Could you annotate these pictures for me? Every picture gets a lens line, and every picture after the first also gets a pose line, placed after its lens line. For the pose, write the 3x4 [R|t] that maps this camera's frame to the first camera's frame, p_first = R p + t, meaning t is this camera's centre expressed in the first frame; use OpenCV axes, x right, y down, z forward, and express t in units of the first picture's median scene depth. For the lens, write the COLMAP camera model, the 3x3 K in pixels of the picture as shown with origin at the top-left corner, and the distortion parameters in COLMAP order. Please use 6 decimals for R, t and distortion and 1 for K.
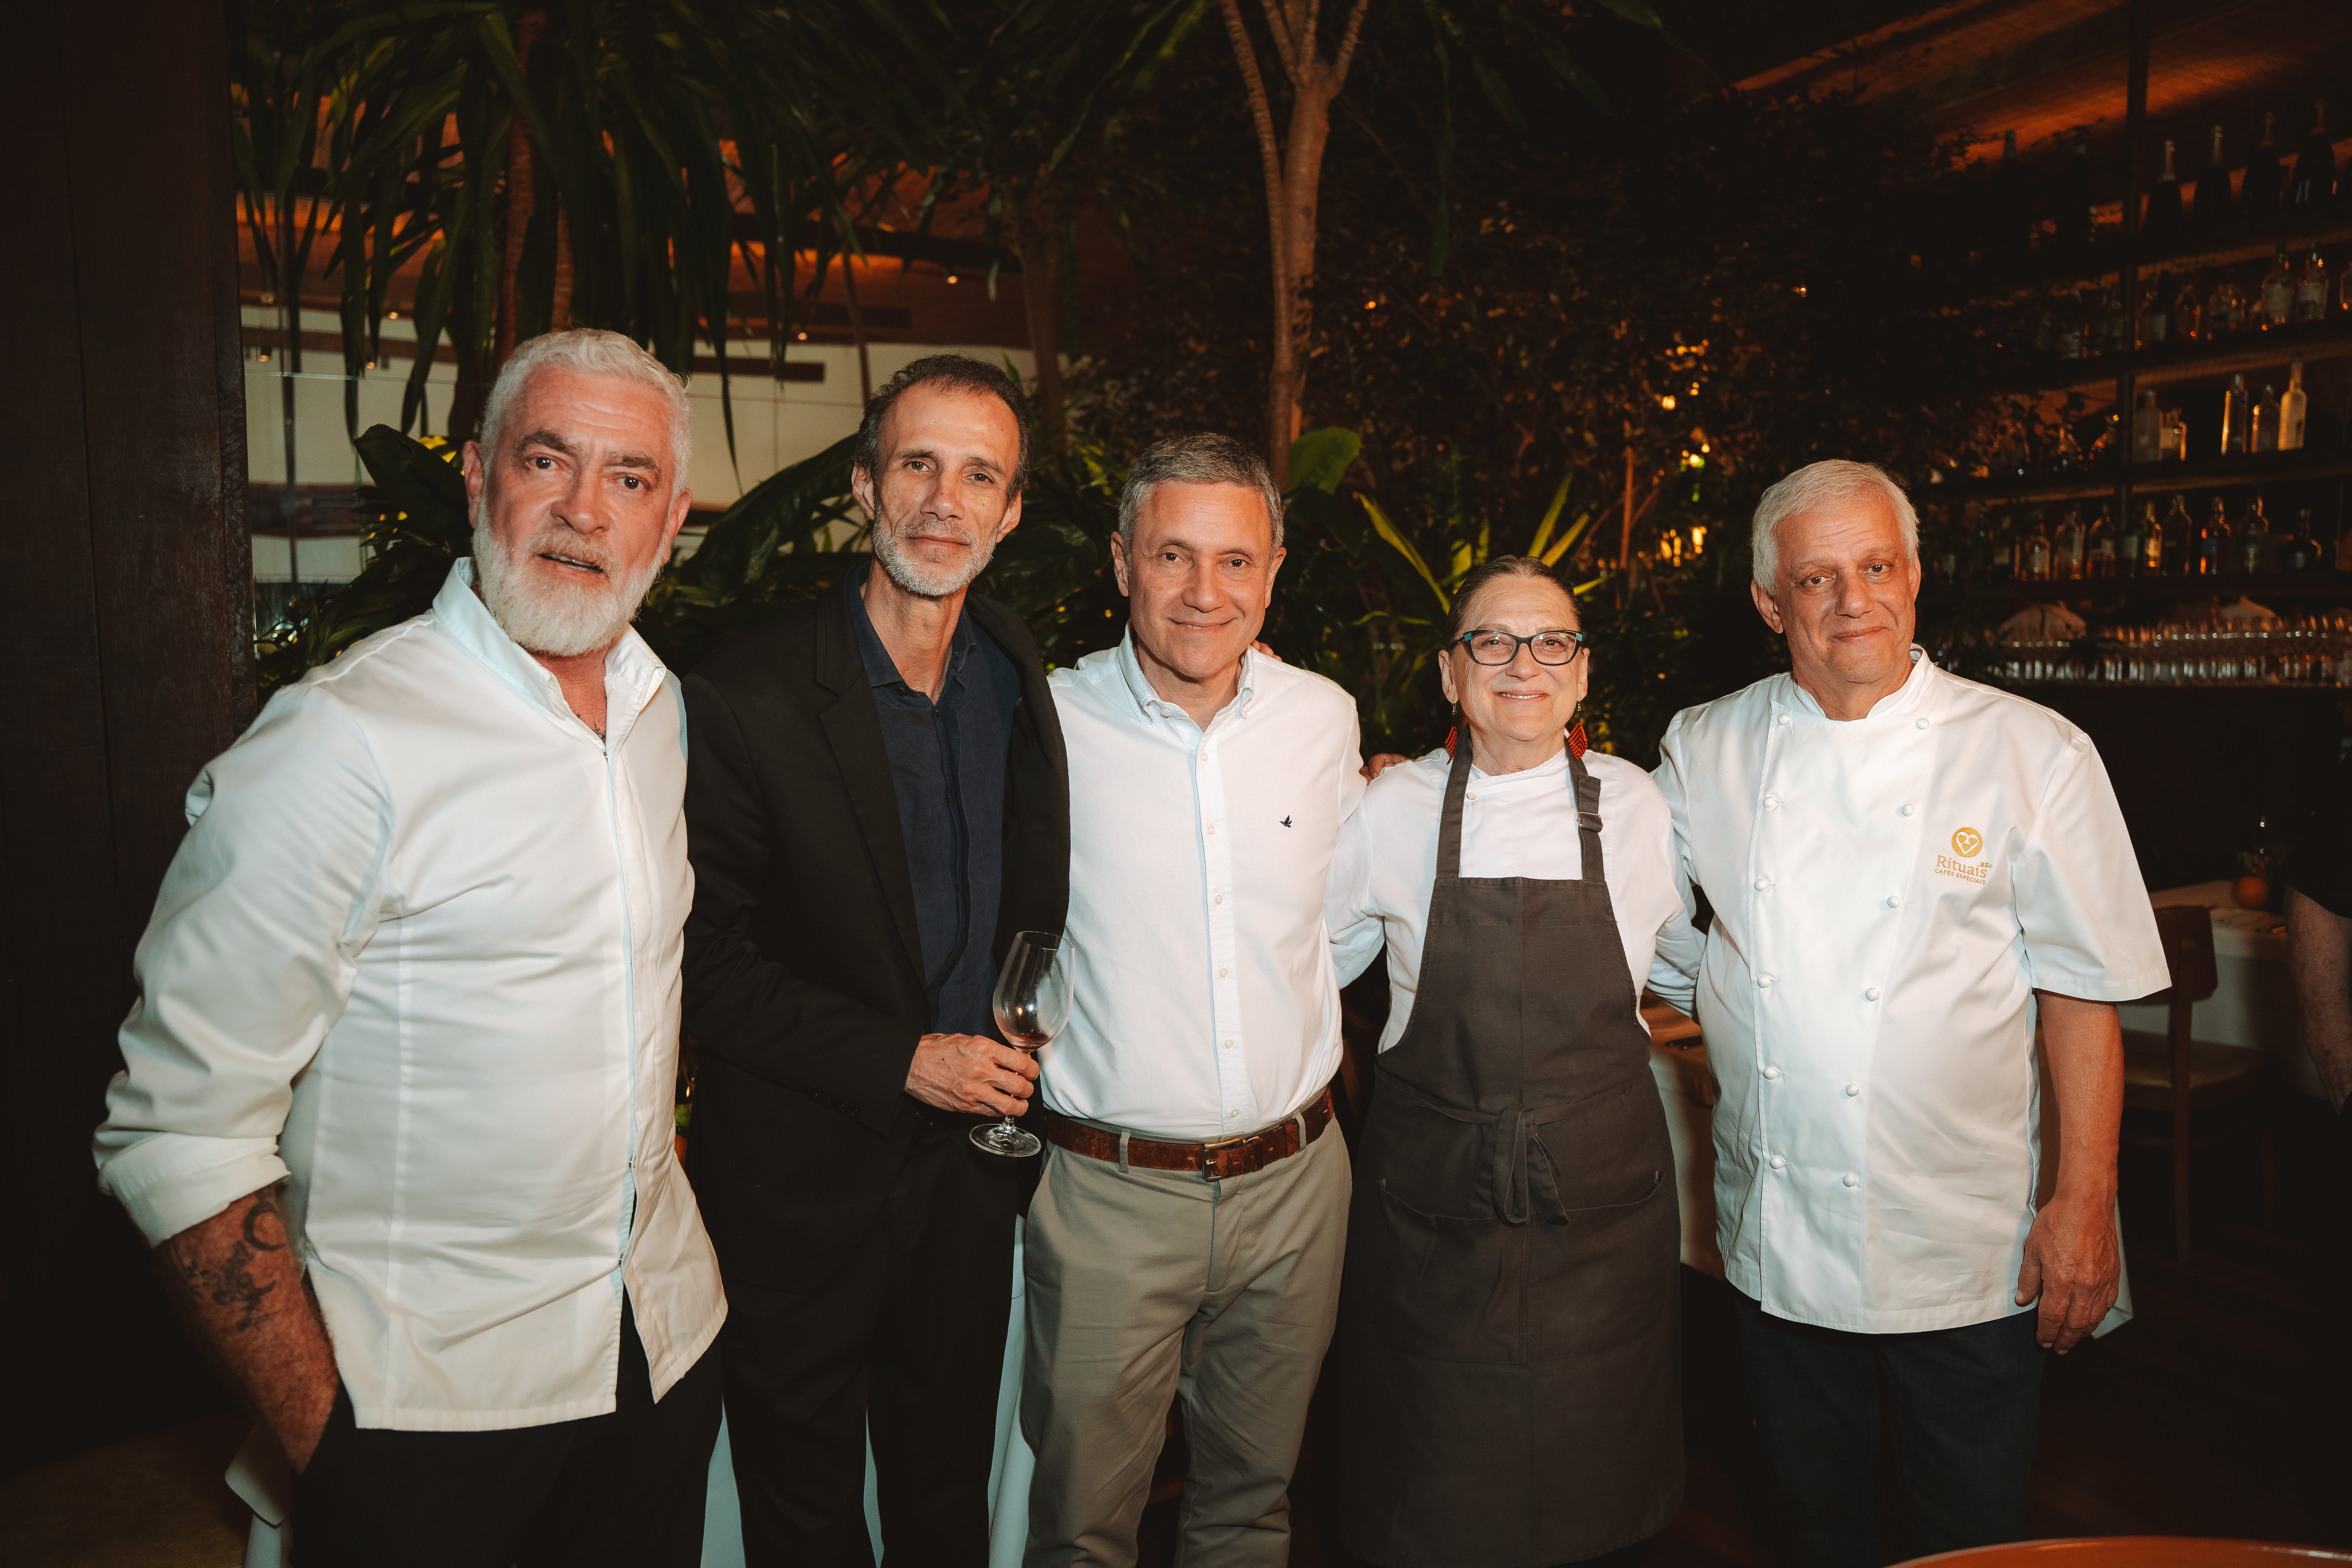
lens RADIAL K [[1533.3, 0, 1171.7], [0, 1533.3, 788.6], [0, 0, 1]] dist [-0.023825, -0.001373]
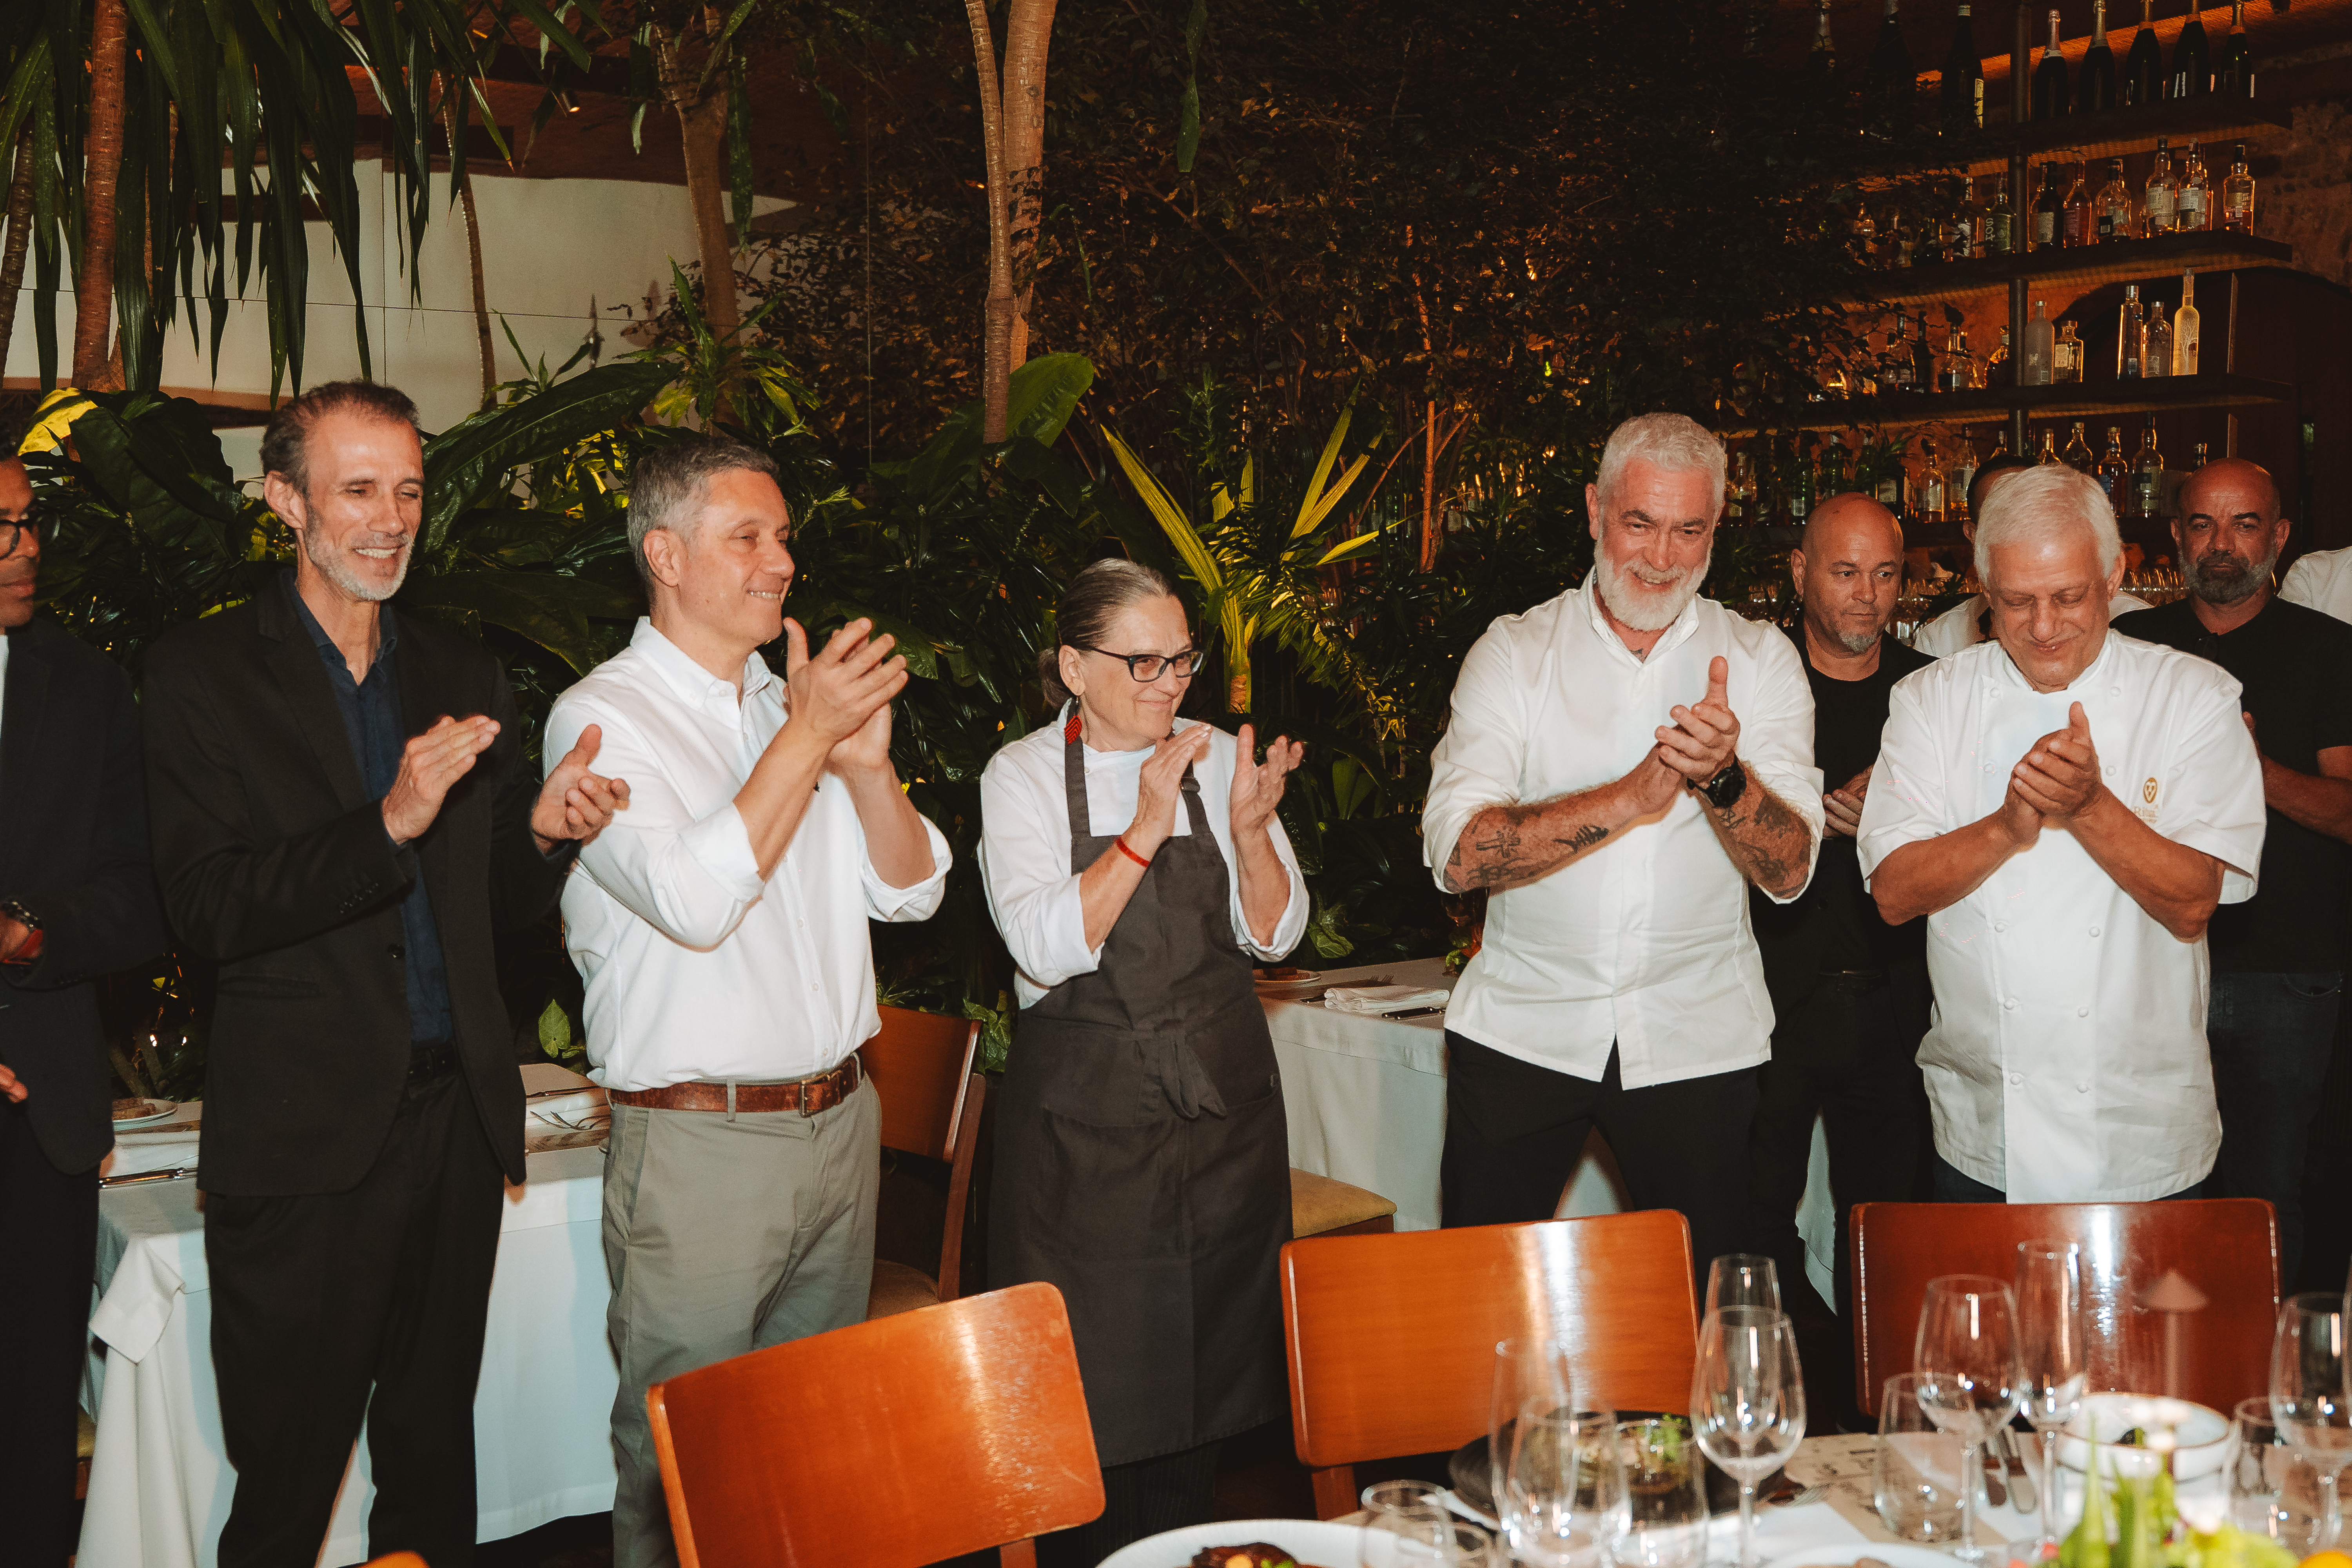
lens RADIAL K [[2380.8, 0, 1173.1], [0, 2380.8, 776.6], [0, 0, 1]] dist [-0.056067, 0.000000]
pose [[0.993416, -0.007917, 0.114288, 0.012002], [0.008446, 0.999956, -0.004147, 0.006166], [-0.114251, 0.005085, 0.993439, -0.295941]]
